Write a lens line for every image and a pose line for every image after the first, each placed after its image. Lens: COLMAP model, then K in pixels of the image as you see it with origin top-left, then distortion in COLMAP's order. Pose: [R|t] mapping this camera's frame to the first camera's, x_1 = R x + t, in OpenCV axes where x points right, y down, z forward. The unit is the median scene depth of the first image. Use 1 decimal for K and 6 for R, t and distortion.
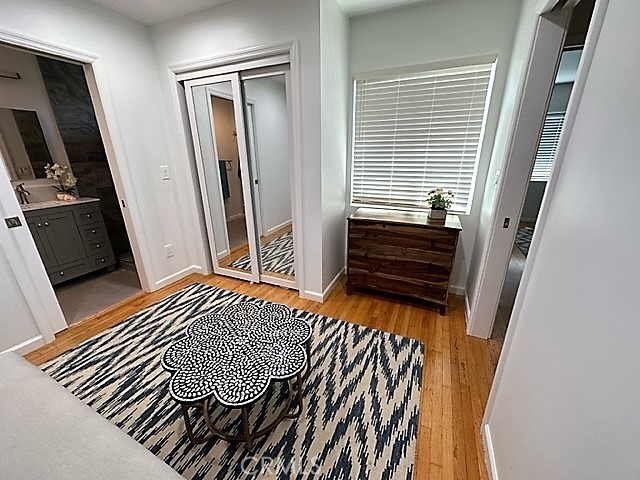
lens RADIAL K [[255.4, 0, 320.1], [0, 255.4, 240.8], [0, 0, 1]] dist [-0.002283, 0.000238]
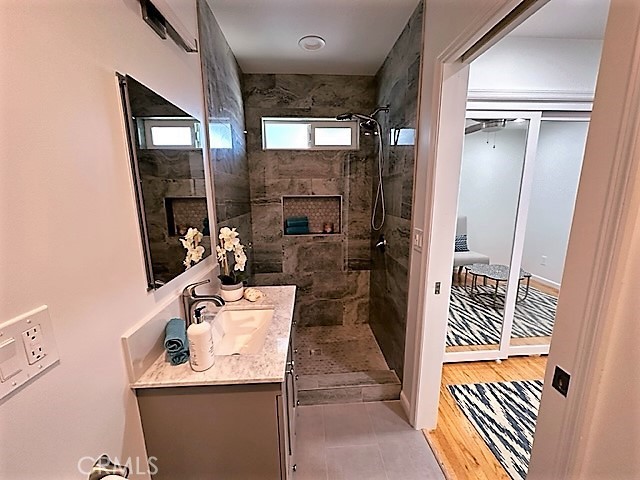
lens RADIAL K [[255.4, 0, 320.1], [0, 255.4, 240.8], [0, 0, 1]] dist [-0.002283, 0.000238]
pose [[0.886306, -0.085379, 0.455161, -1.186670], [0.152482, 0.981854, -0.112744, -0.211839], [-0.437276, 0.169330, 0.883242, 0.542025]]
